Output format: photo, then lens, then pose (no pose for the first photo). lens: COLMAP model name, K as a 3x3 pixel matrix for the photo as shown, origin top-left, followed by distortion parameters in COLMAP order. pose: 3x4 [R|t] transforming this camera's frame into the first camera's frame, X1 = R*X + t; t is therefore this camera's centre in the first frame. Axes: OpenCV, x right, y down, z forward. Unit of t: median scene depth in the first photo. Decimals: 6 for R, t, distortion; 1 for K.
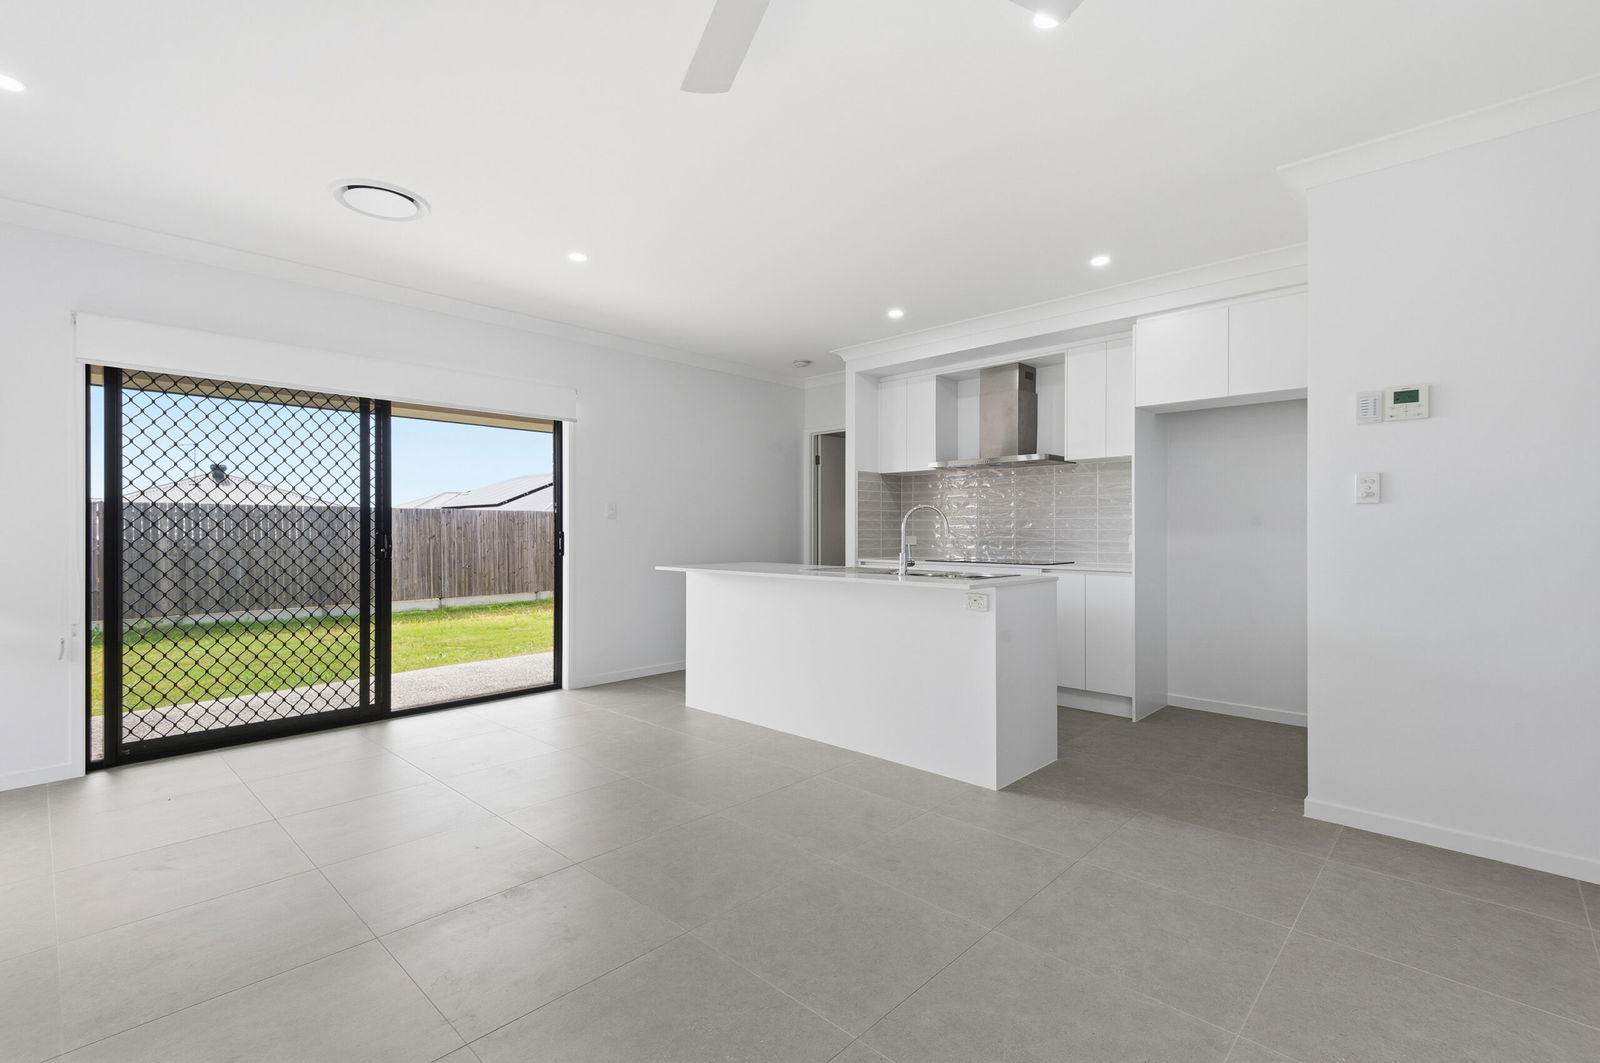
lens RADIAL K [[704.3, 0, 823.6], [0, 704.3, 503.7], [0, 0, 1]] dist [-0.001227, -0.004088]
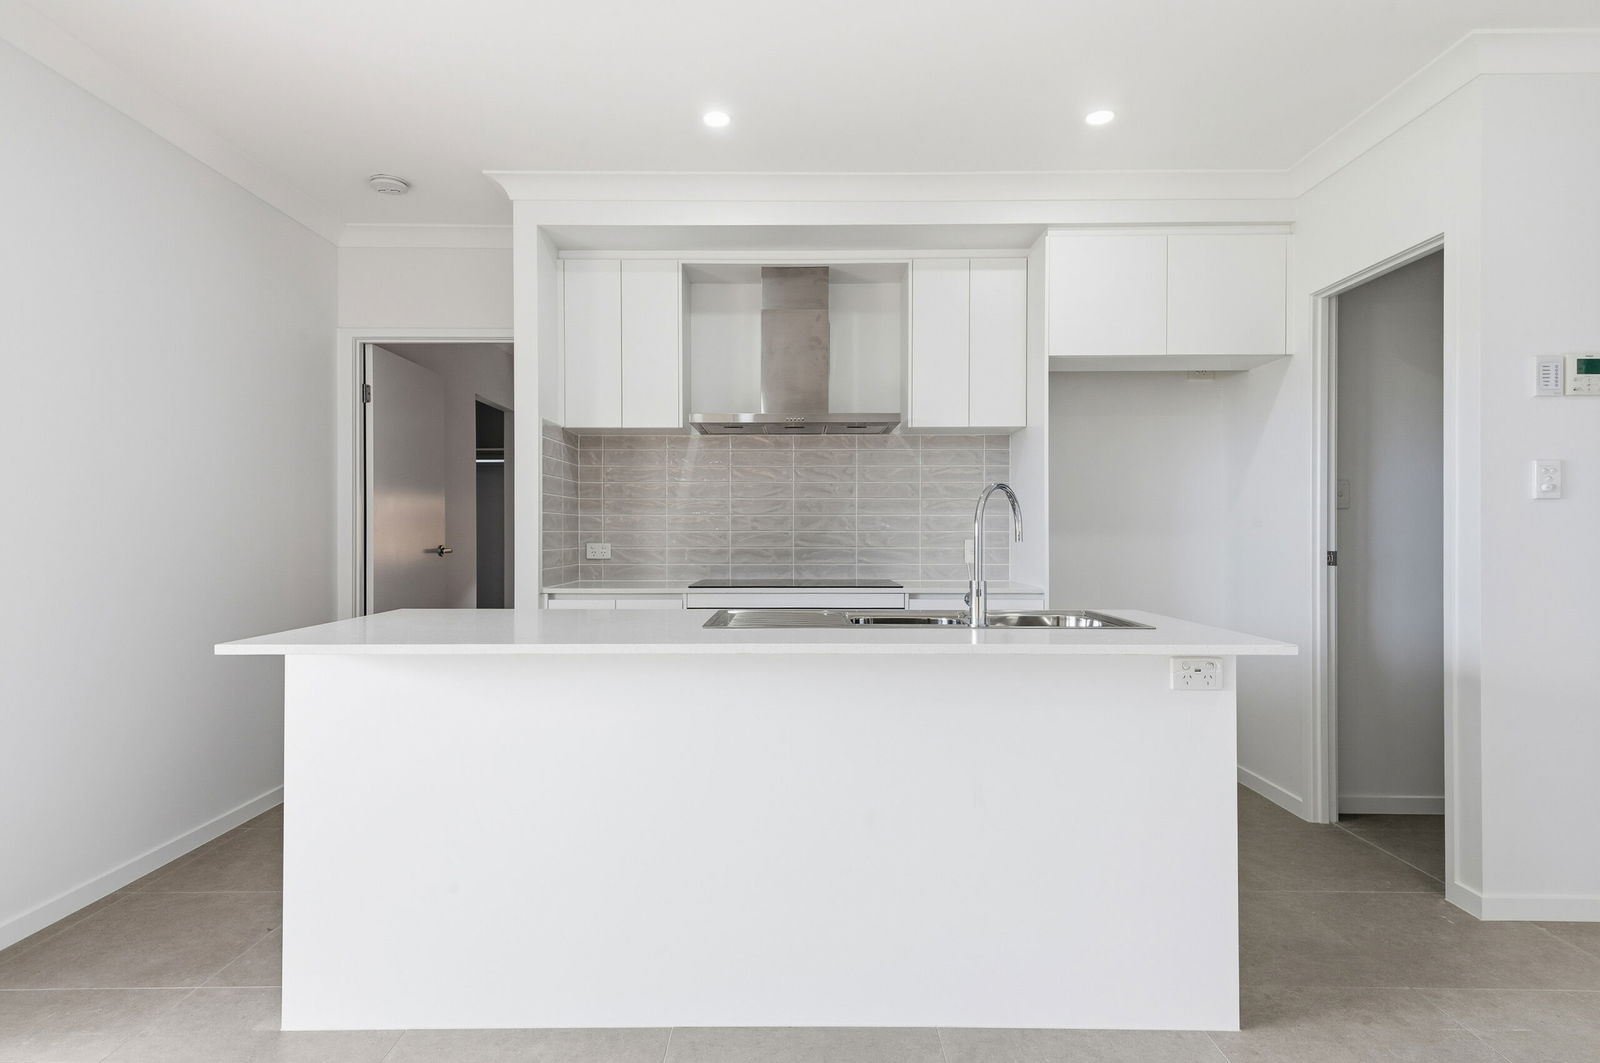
lens RADIAL K [[875.5, 0, 810.5], [0, 875.5, 508.9], [0, 0, 1]] dist [0.013876, -0.001032]
pose [[0.742070, 0.018259, 0.670074, -0.247731], [-0.024806, 0.999692, 0.000231, 0.015635], [-0.669863, -0.016794, 0.742294, 0.415405]]
